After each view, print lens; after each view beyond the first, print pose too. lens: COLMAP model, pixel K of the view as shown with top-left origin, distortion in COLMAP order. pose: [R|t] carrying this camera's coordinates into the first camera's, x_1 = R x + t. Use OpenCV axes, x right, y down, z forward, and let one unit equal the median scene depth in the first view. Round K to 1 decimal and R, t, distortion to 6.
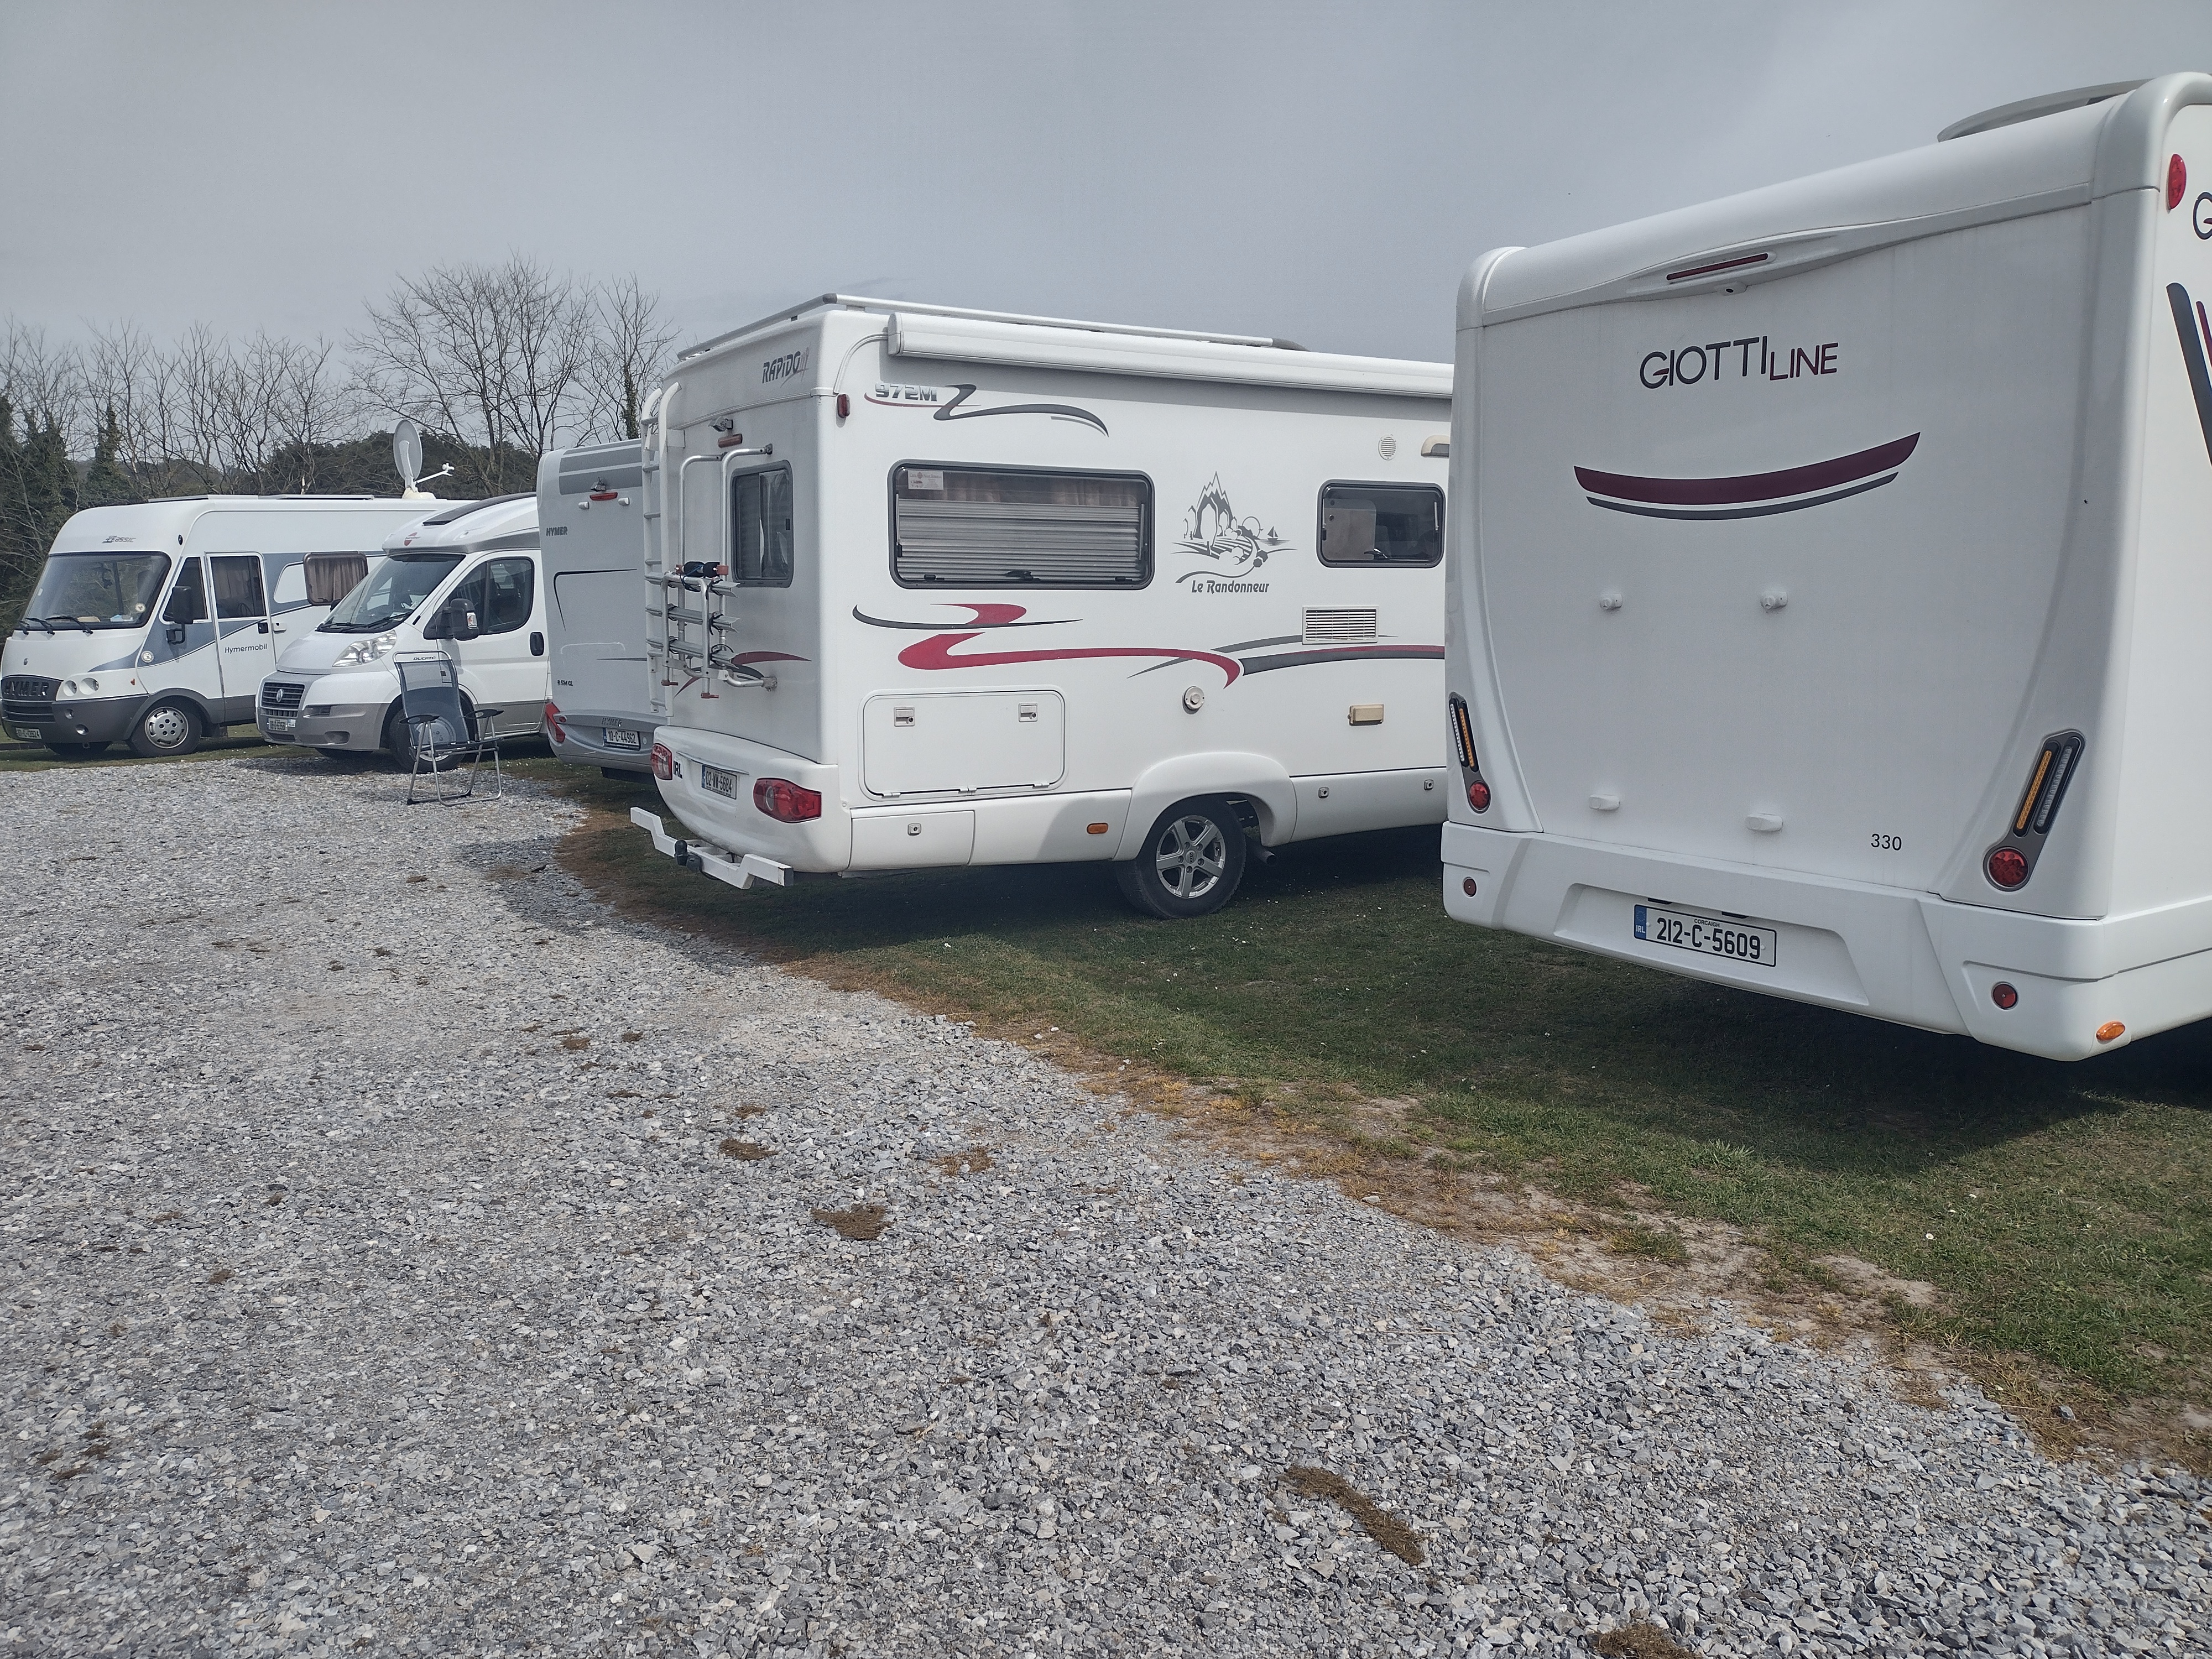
lens RADIAL K [[1596.0, 0, 1136.7], [0, 1596.0, 819.8], [0, 0, 1]] dist [-0.001367, -0.003856]
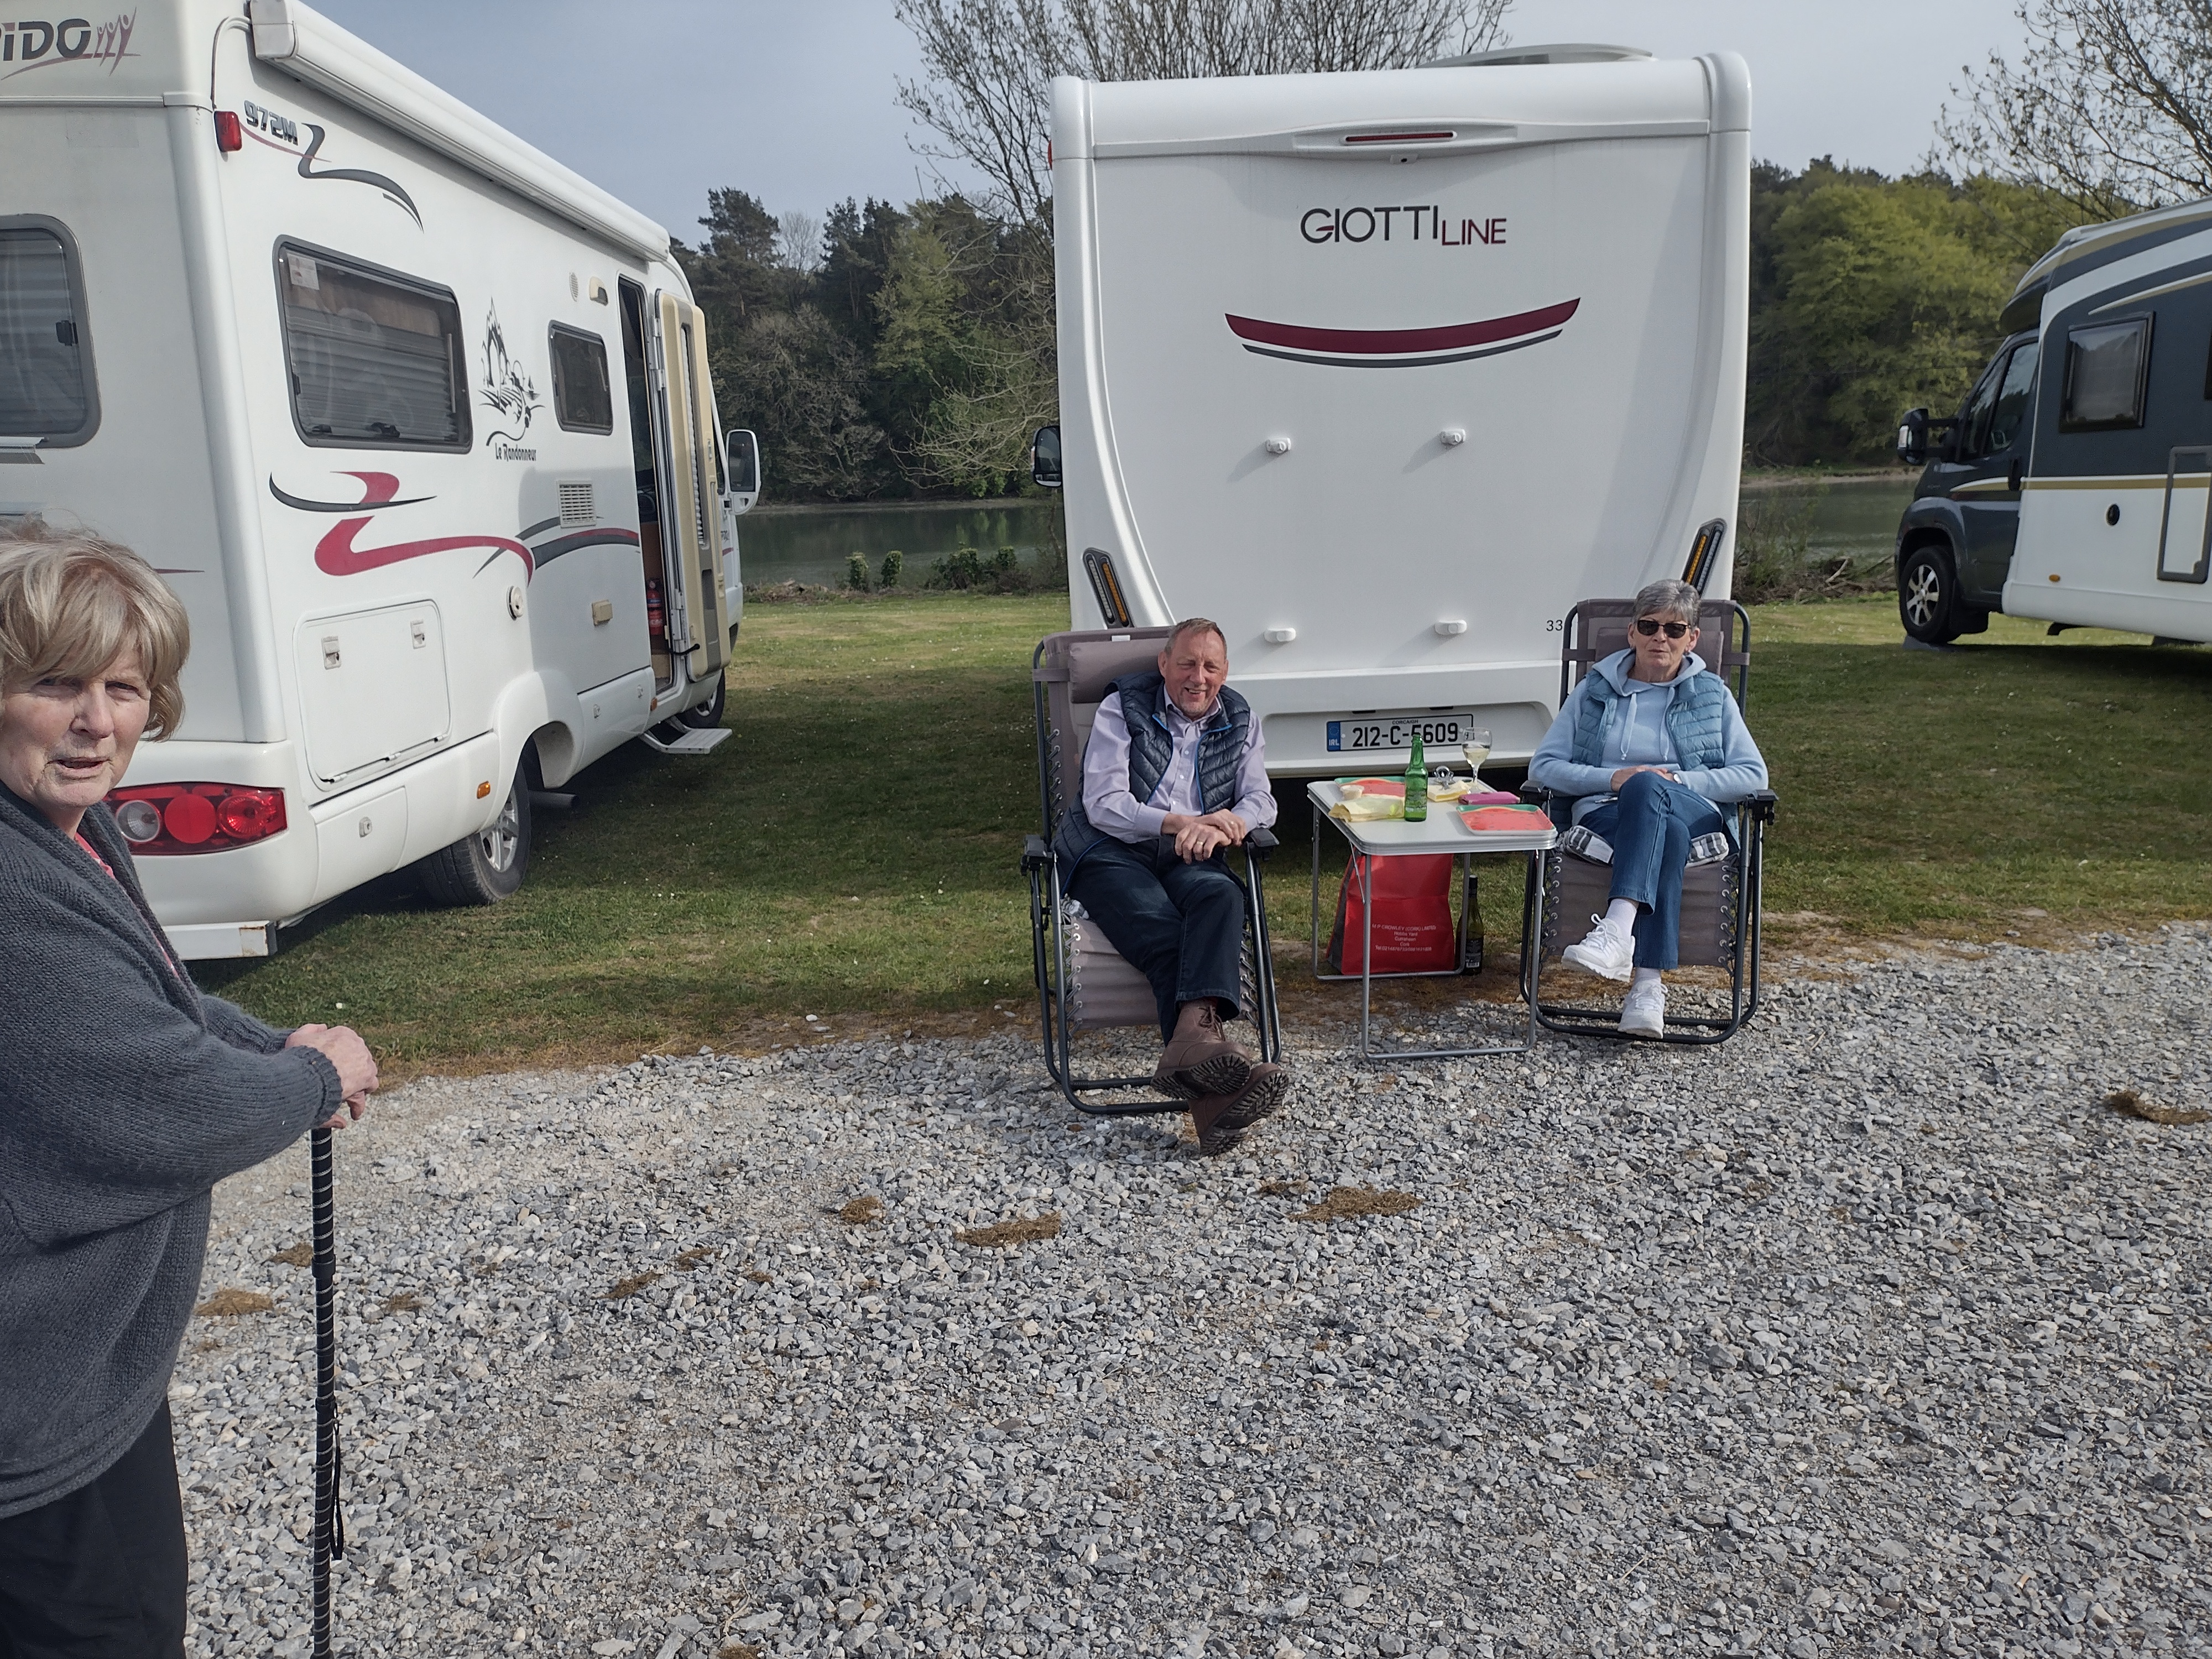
lens RADIAL K [[1667.4, 0, 1110.6], [0, 1667.4, 785.9], [0, 0, 1]] dist [0.062324, -0.050852]
pose [[0.505531, -0.170954, 0.845703, -0.515717], [0.153069, 0.982396, 0.107087, -0.034206], [-0.849122, 0.075315, 0.522799, 0.366011]]
